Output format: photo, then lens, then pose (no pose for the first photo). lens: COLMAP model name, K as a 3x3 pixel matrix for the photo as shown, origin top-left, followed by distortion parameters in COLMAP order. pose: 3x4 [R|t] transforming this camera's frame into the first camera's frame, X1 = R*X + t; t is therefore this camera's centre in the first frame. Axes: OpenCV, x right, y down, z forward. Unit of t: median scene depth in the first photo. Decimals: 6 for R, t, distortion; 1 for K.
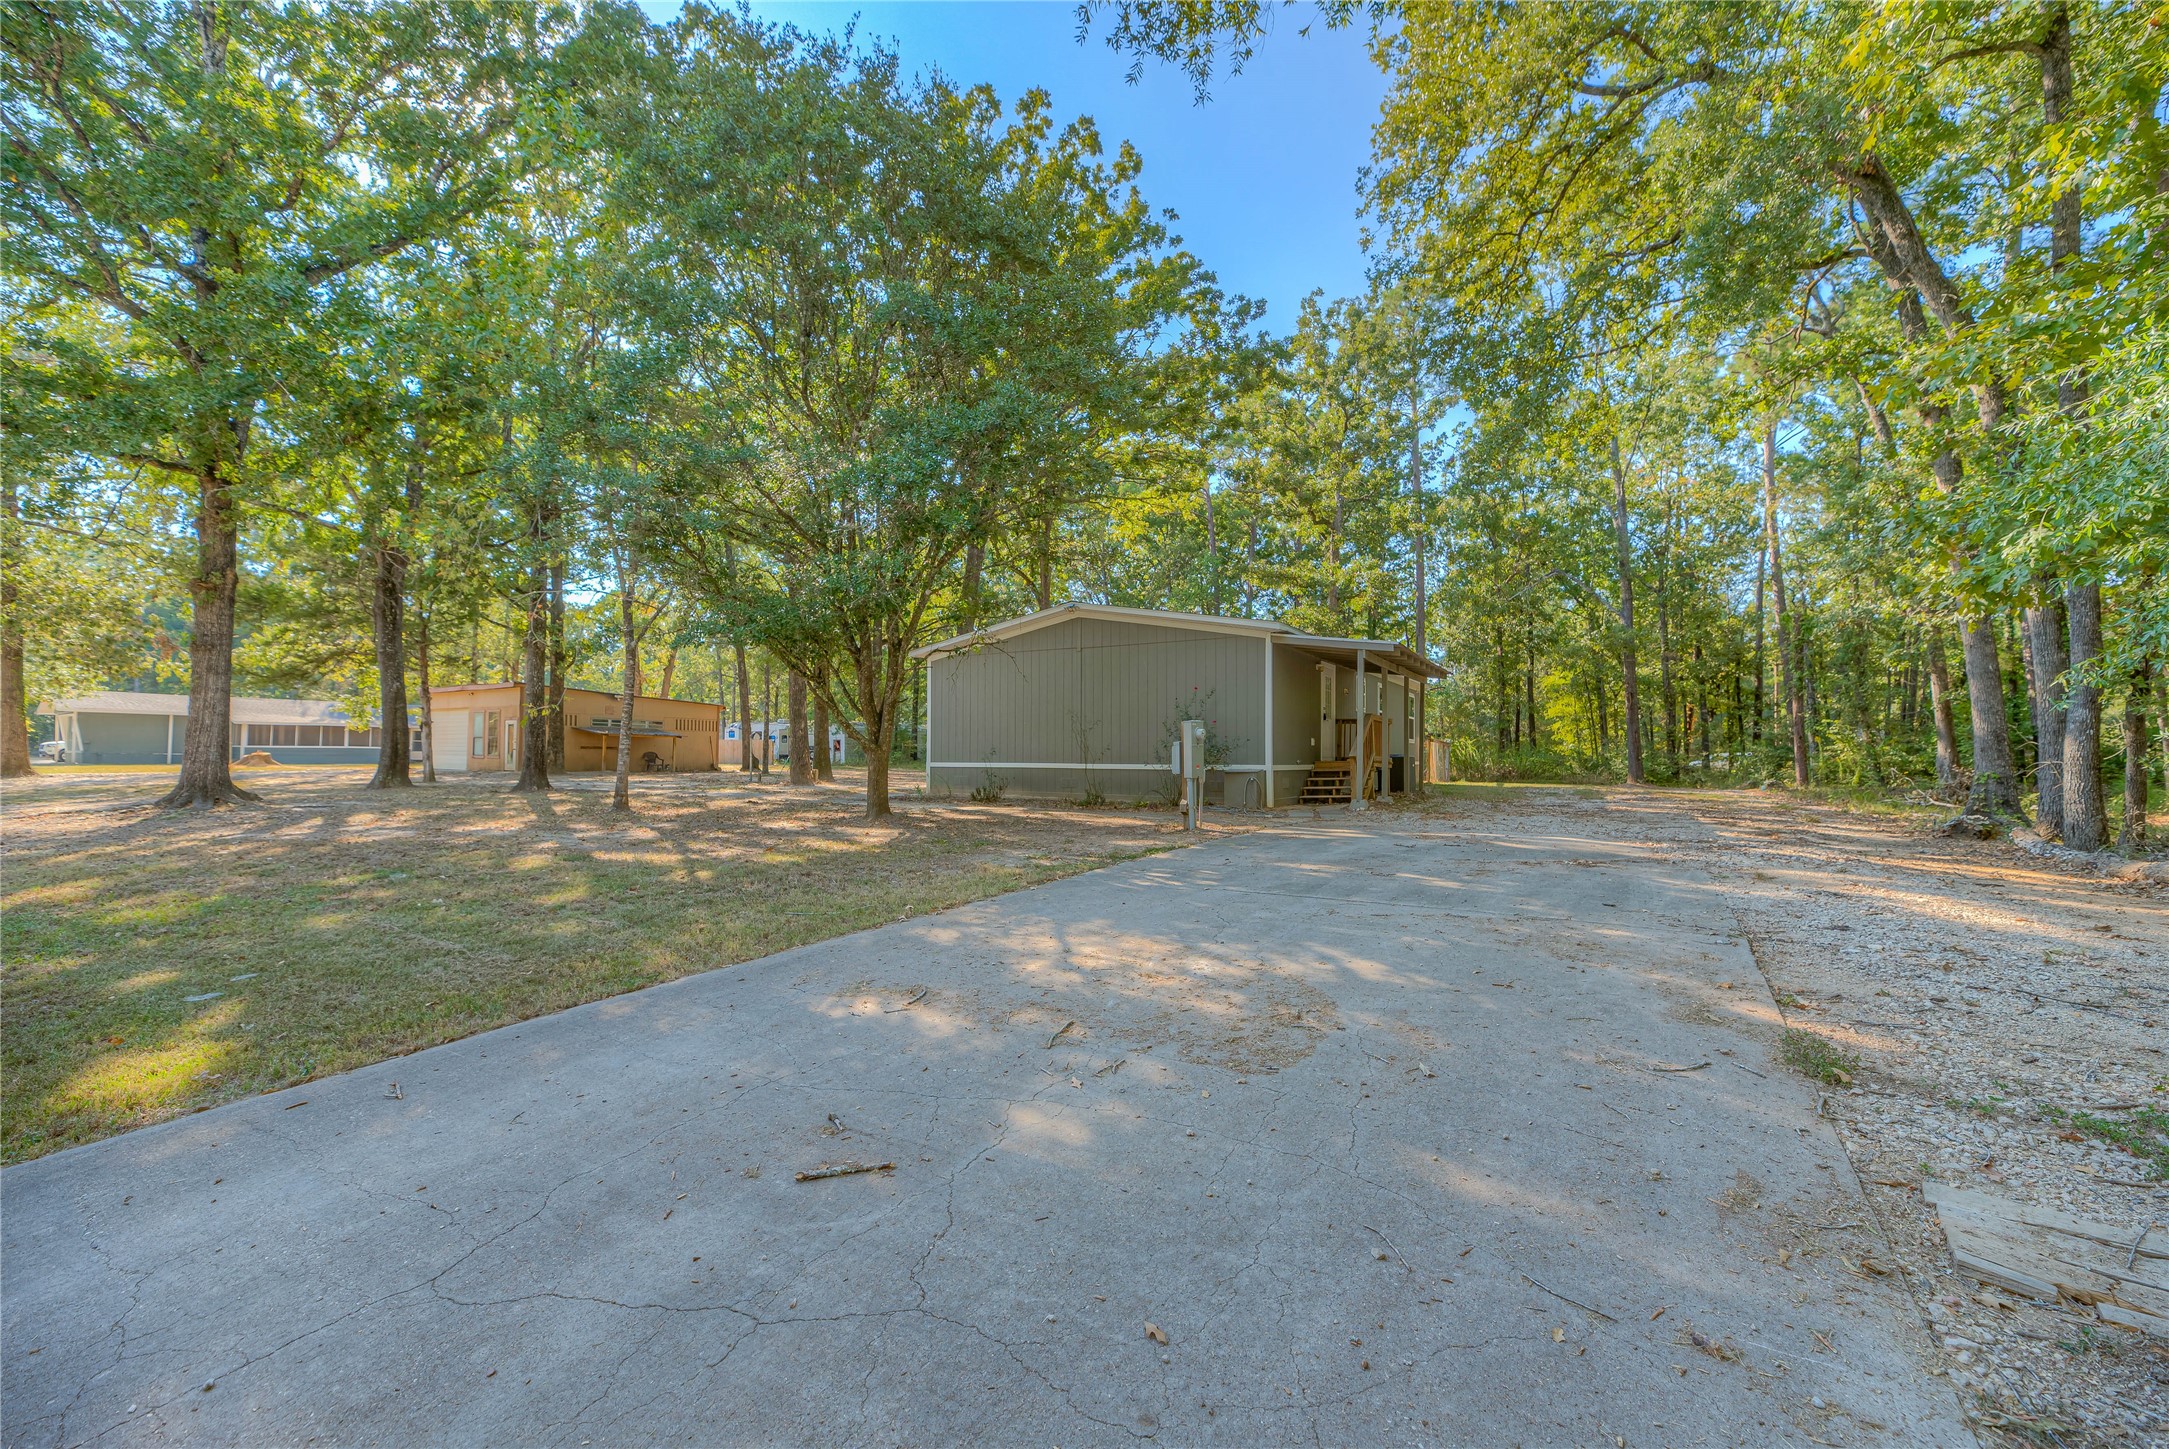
lens RADIAL K [[892.4, 0, 1098.4], [0, 892.4, 724.7], [0, 0, 1]] dist [0.012135, 0.000237]
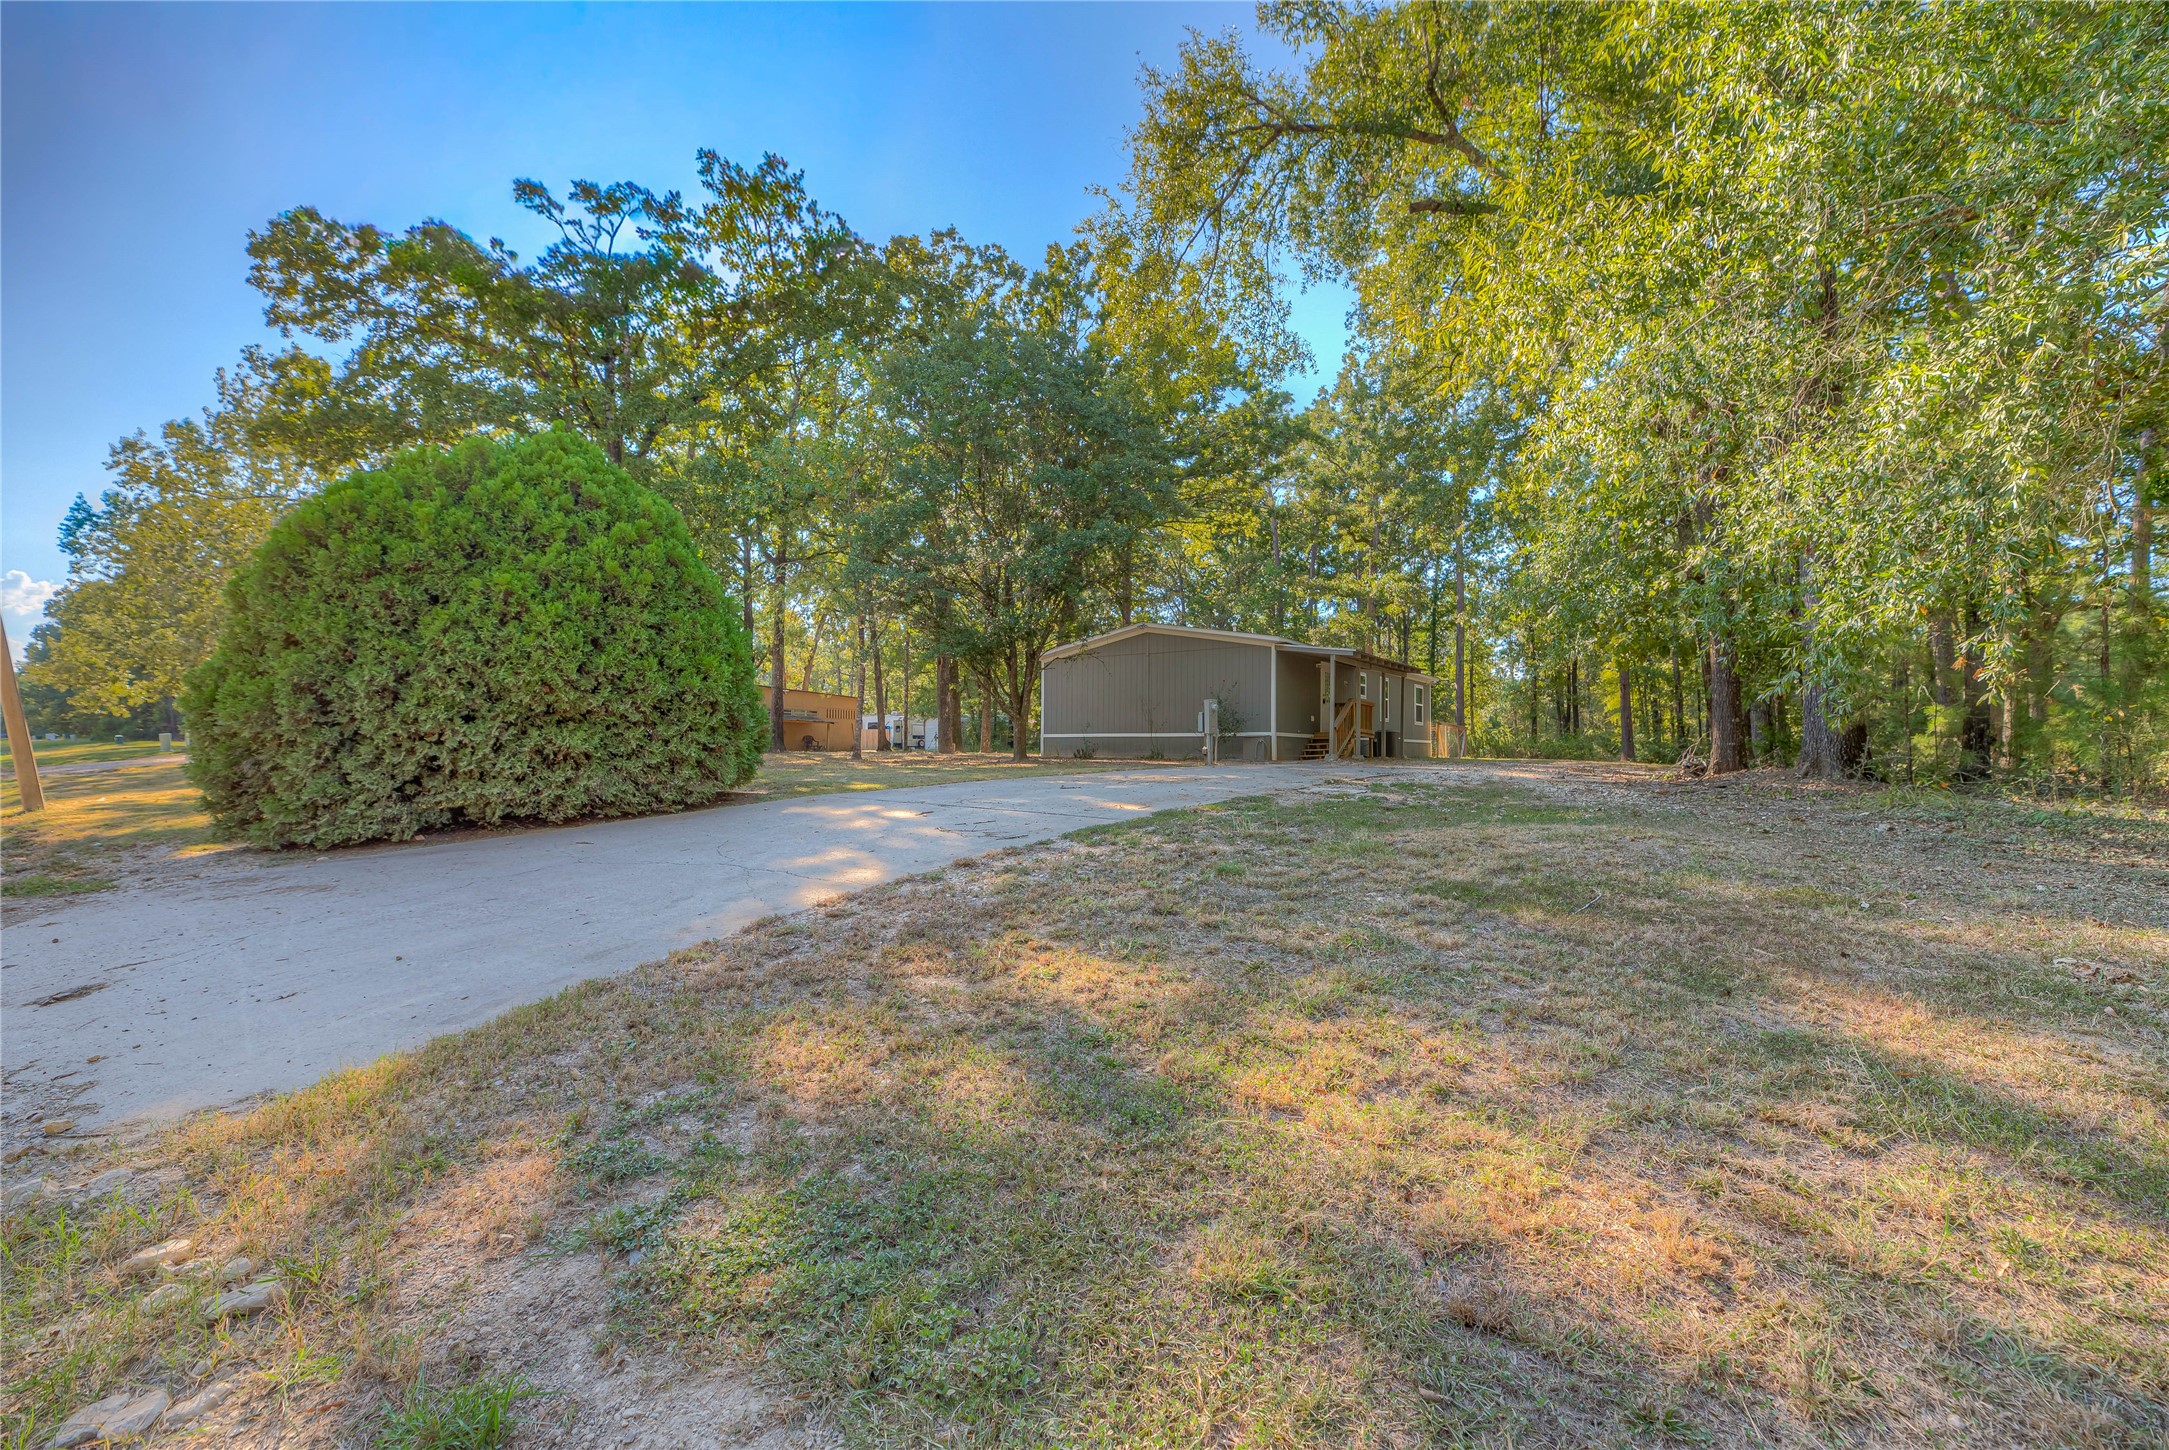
lens RADIAL K [[892.4, 0, 1098.4], [0, 892.4, 725.2], [0, 0, 1]] dist [0.012135, 0.000237]
pose [[0.995755, 0.002910, -0.092002, 0.029785], [-0.002590, 0.999990, 0.003598, 0.022810], [0.092012, -0.003345, 0.995752, -0.402300]]
